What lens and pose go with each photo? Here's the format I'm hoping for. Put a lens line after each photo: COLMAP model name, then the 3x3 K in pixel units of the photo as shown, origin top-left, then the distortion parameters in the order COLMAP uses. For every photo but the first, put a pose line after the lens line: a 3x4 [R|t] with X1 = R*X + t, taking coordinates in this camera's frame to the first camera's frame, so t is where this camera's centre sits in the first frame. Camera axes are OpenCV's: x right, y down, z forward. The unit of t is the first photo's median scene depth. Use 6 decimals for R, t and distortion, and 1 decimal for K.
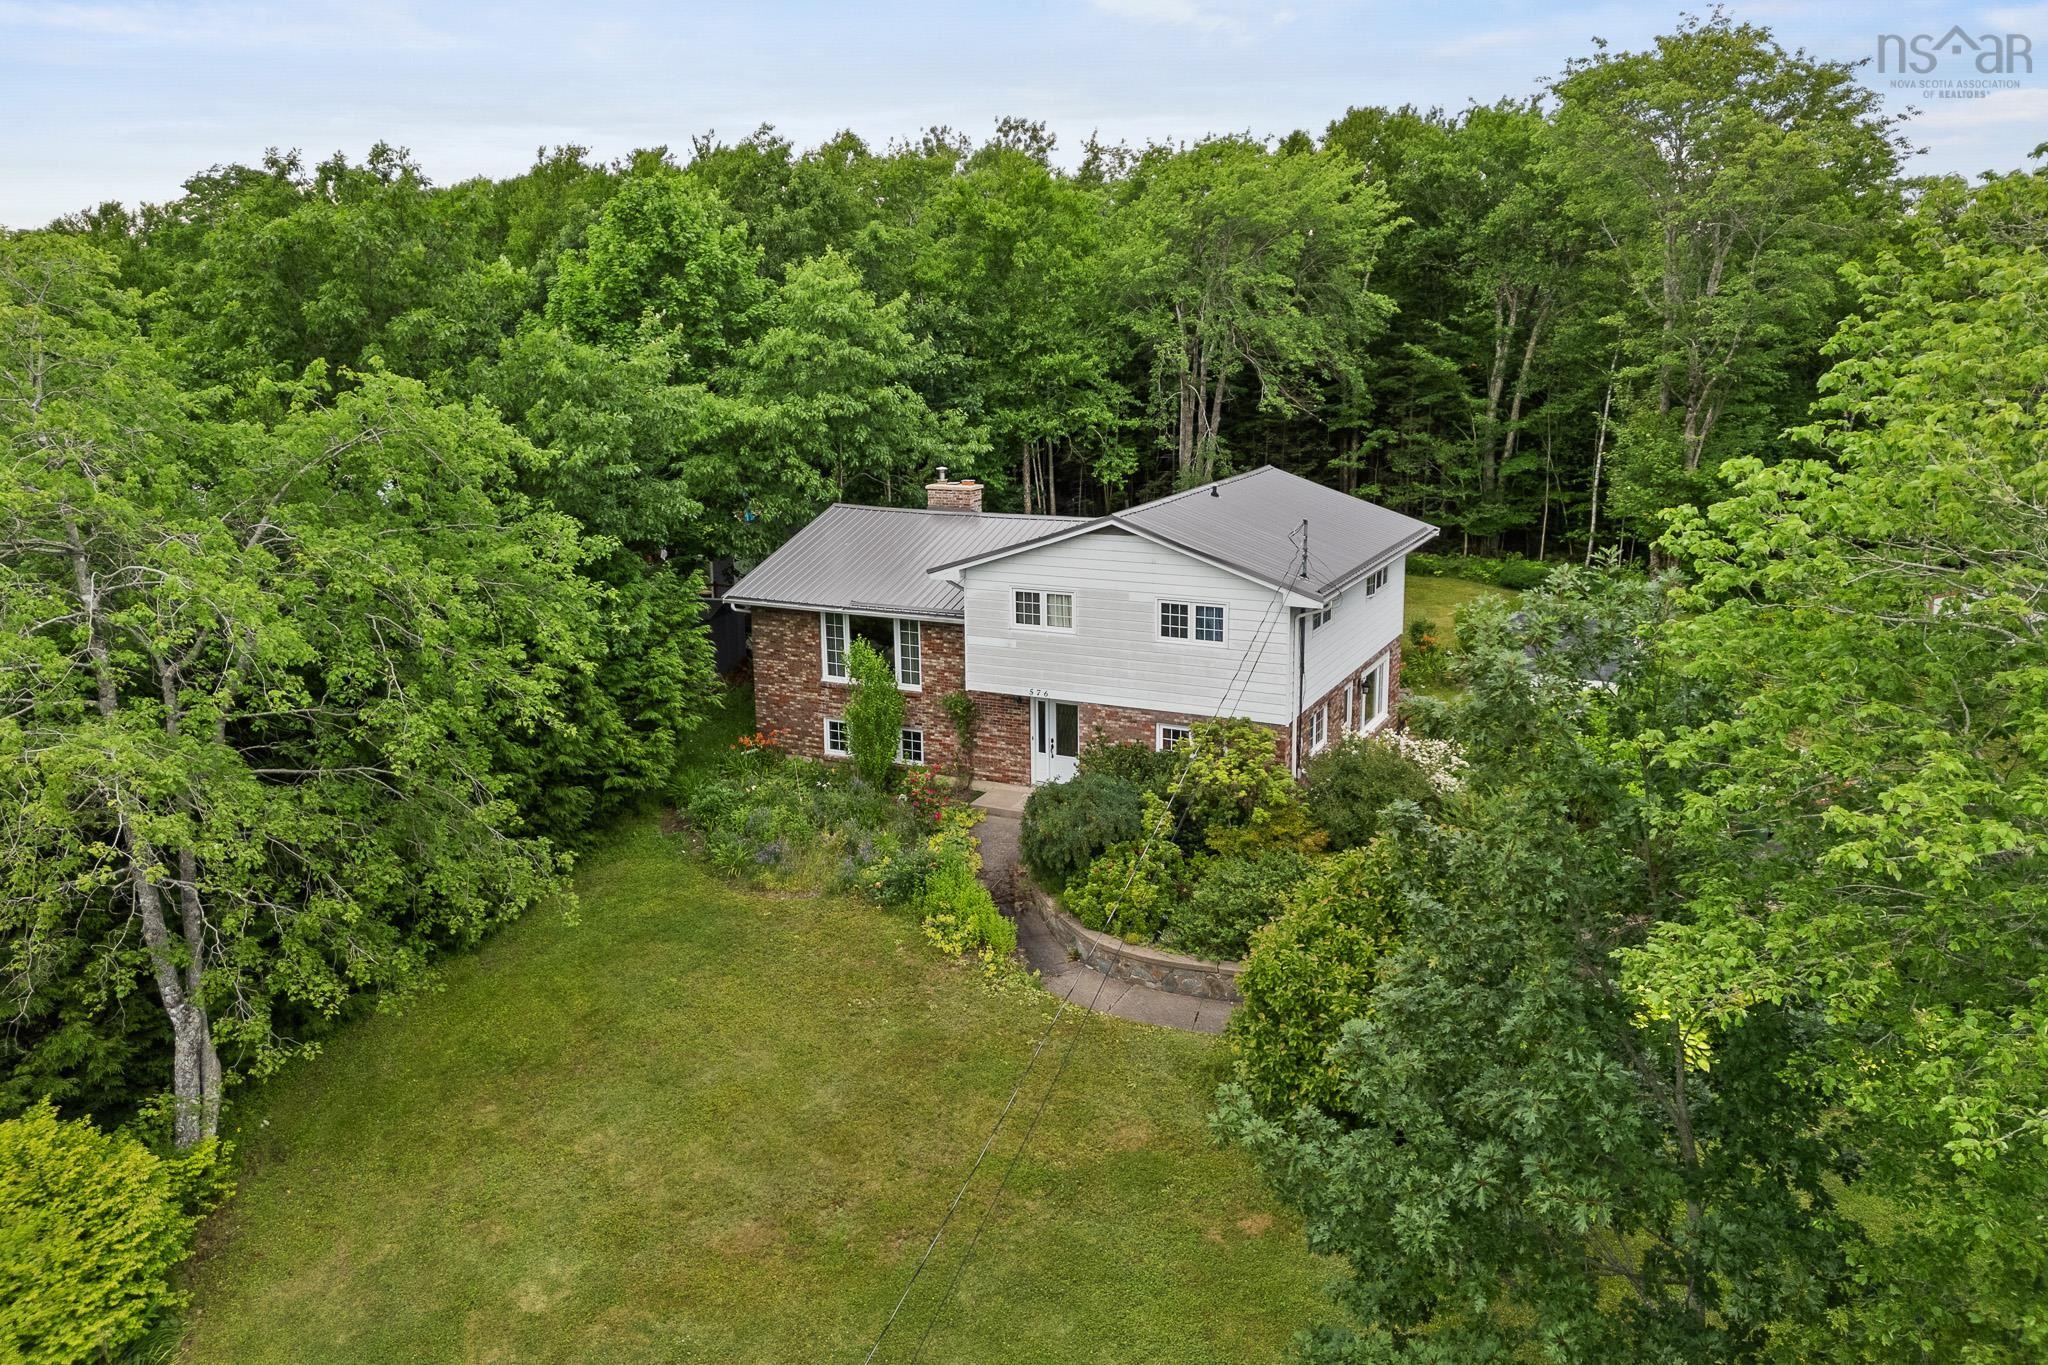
lens RADIAL K [[1515.5, 0, 1001.2], [0, 1515.5, 617.1], [0, 0, 1]] dist [0.121538, 0.000120]
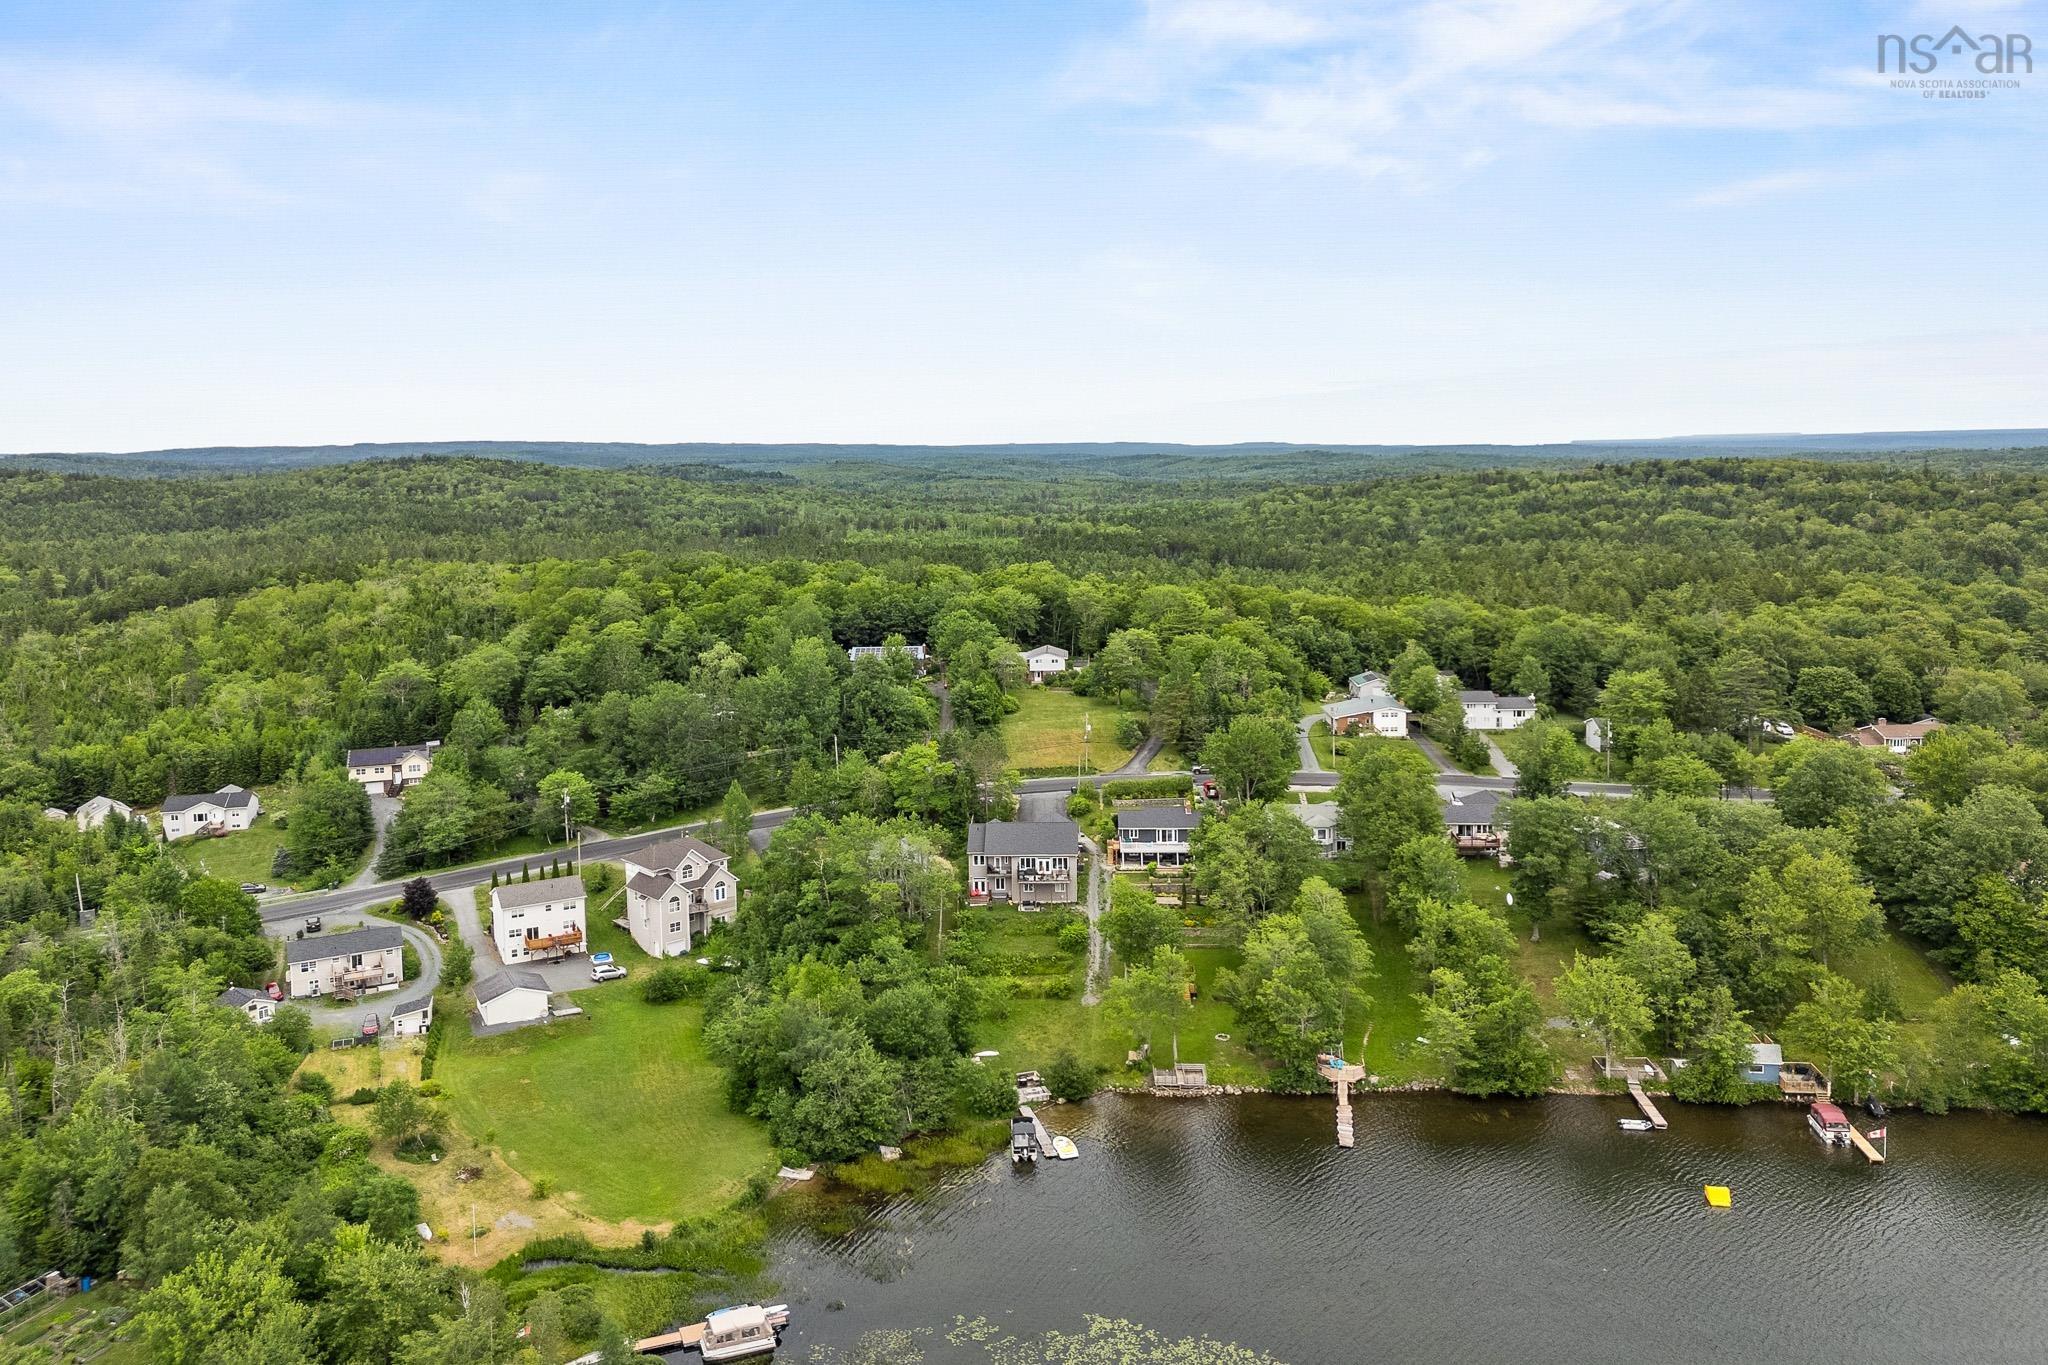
lens RADIAL K [[1490.9, 0, 1019.6], [0, 1490.9, 676.2], [0, 0, 1]] dist [0.086552, -0.096864]
pose [[0.900665, -0.067552, 0.429231, -3.977114], [0.089127, 0.995558, -0.030335, 0.349272], [-0.425275, 0.065578, 0.902685, -7.190791]]
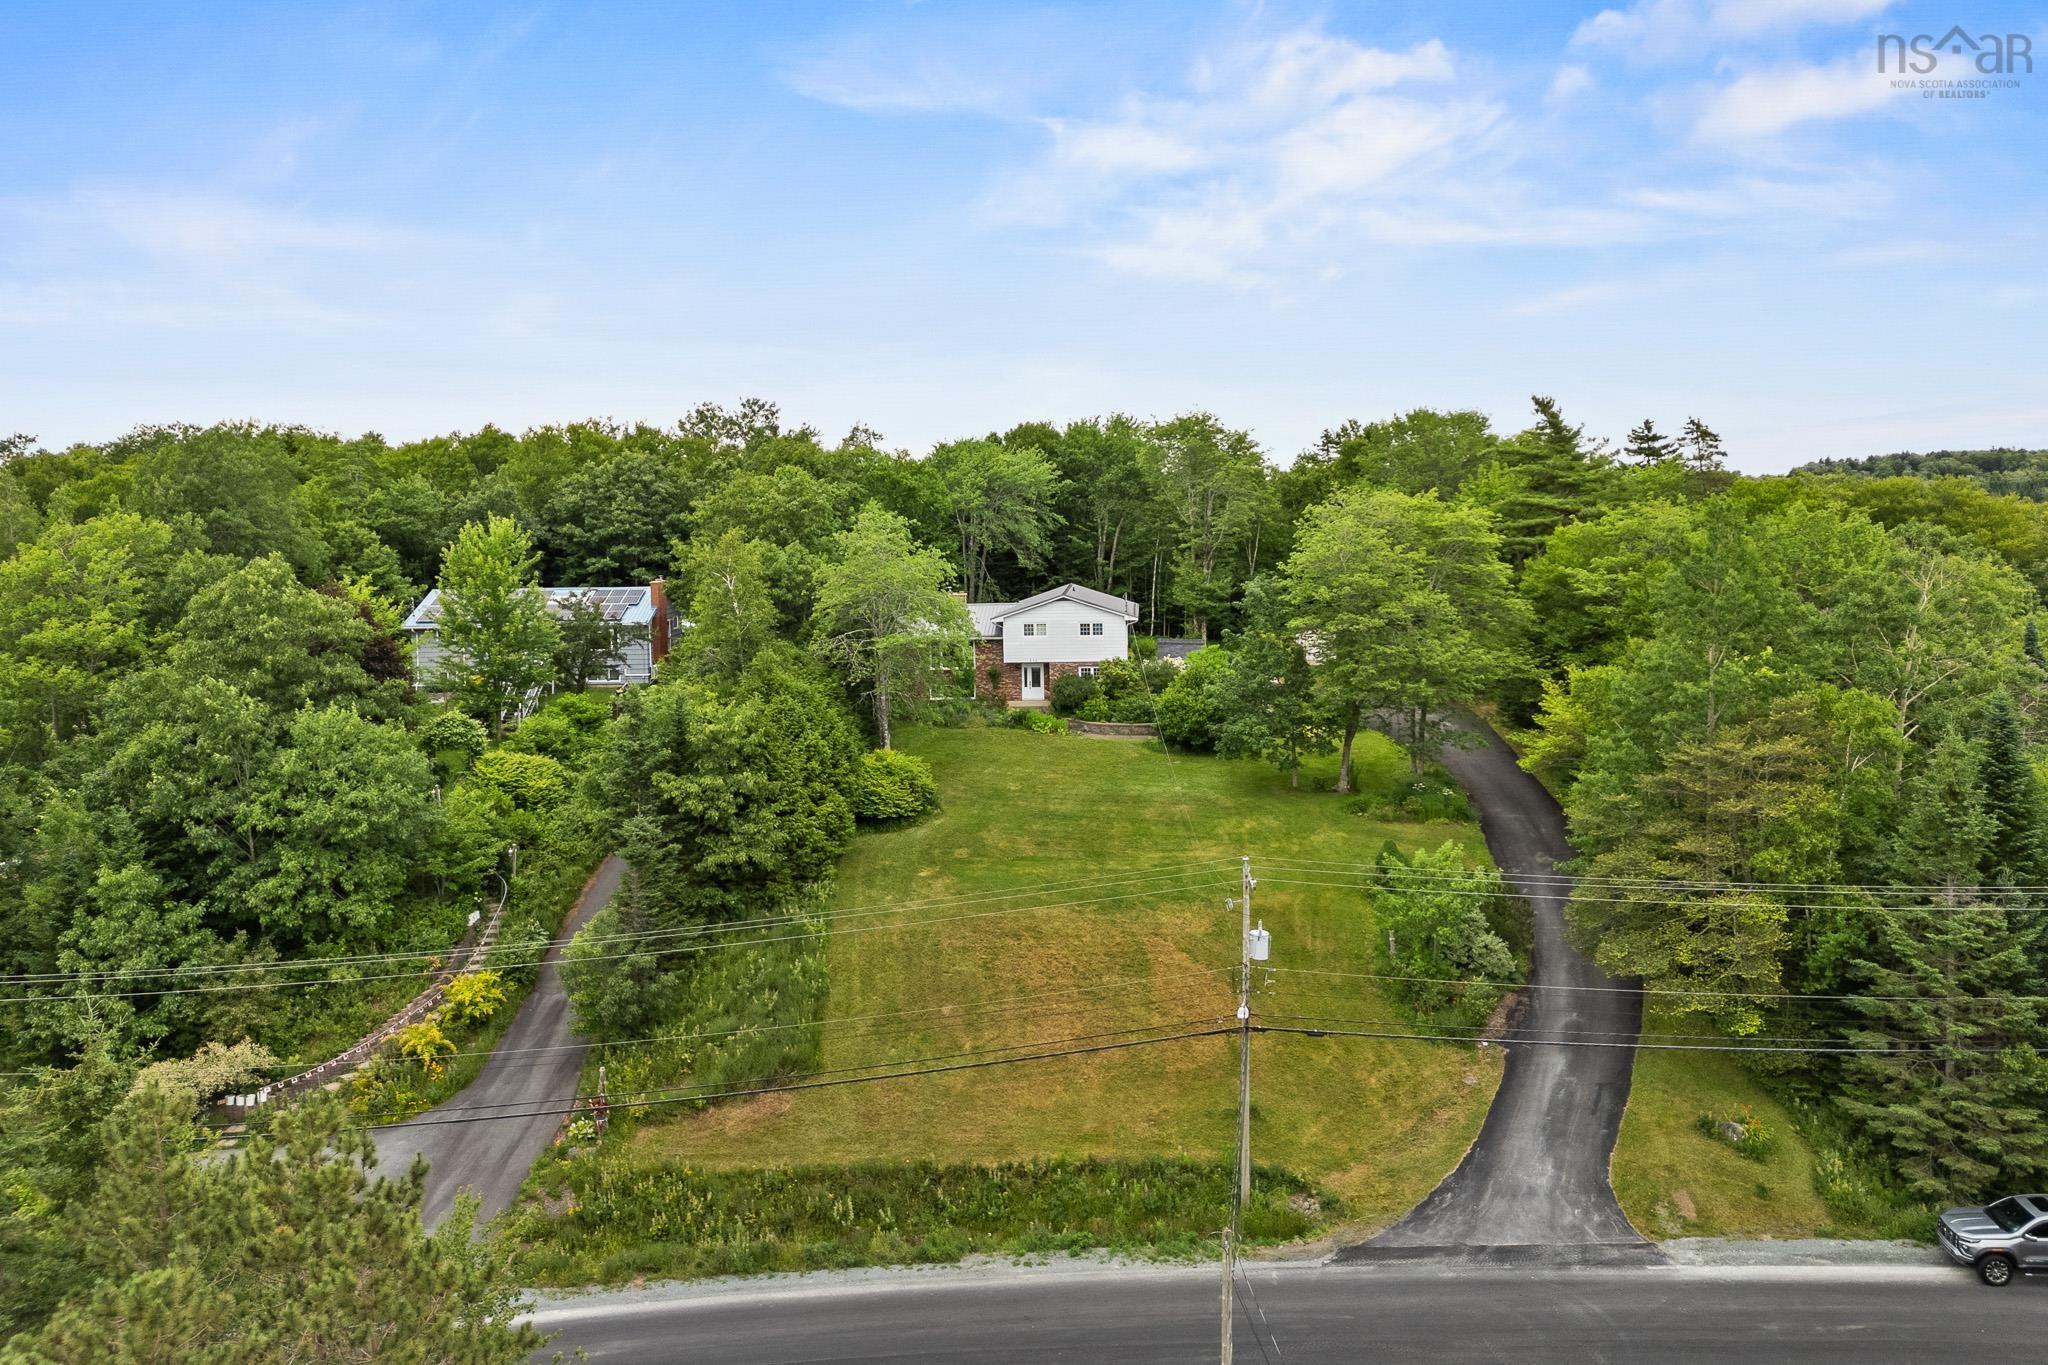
lens RADIAL K [[1515.5, 0, 1001.2], [0, 1515.5, 617.1], [0, 0, 1]] dist [0.121538, 0.000120]
pose [[0.924387, -0.035717, 0.379781, -1.021189], [0.081879, 0.990979, -0.106095, 0.246167], [-0.372565, 0.129168, 0.918973, -1.449806]]
